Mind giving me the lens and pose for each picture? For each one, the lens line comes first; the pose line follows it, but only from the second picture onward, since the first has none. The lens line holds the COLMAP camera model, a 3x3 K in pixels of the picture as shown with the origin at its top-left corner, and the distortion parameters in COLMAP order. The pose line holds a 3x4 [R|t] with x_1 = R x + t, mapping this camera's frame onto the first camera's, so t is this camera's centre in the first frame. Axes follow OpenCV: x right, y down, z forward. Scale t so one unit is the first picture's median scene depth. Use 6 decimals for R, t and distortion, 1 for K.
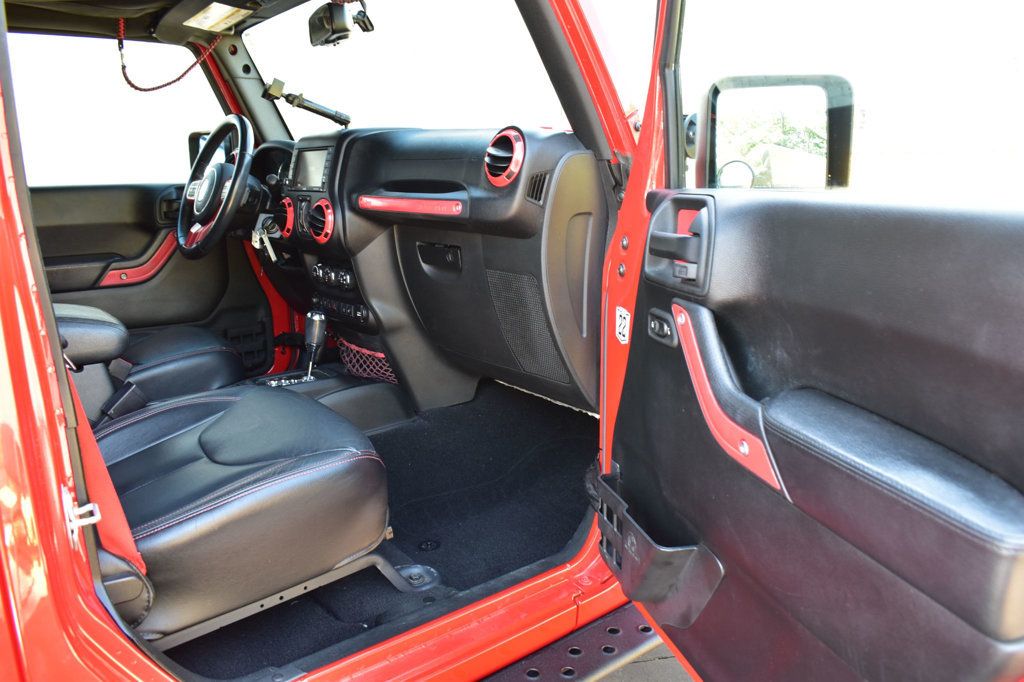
lens RADIAL K [[789.7, 0, 512.5], [0, 789.7, 348.6], [0, 0, 1]] dist [-0.092879, 0.009061]
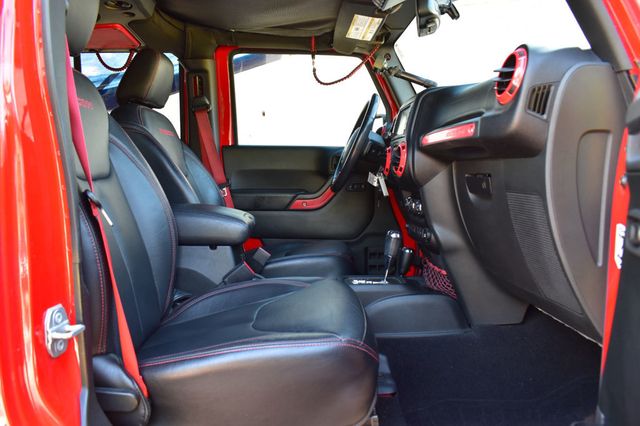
lens RADIAL K [[493.5, 0, 318.5], [0, 493.5, 214.5], [0, 0, 1]] dist [-0.092879, 0.009061]
pose [[0.807807, 0.059667, -0.586420, 0.120303], [-0.141916, 0.985286, -0.095241, 0.021053], [0.572109, 0.160158, 0.804389, 0.278755]]
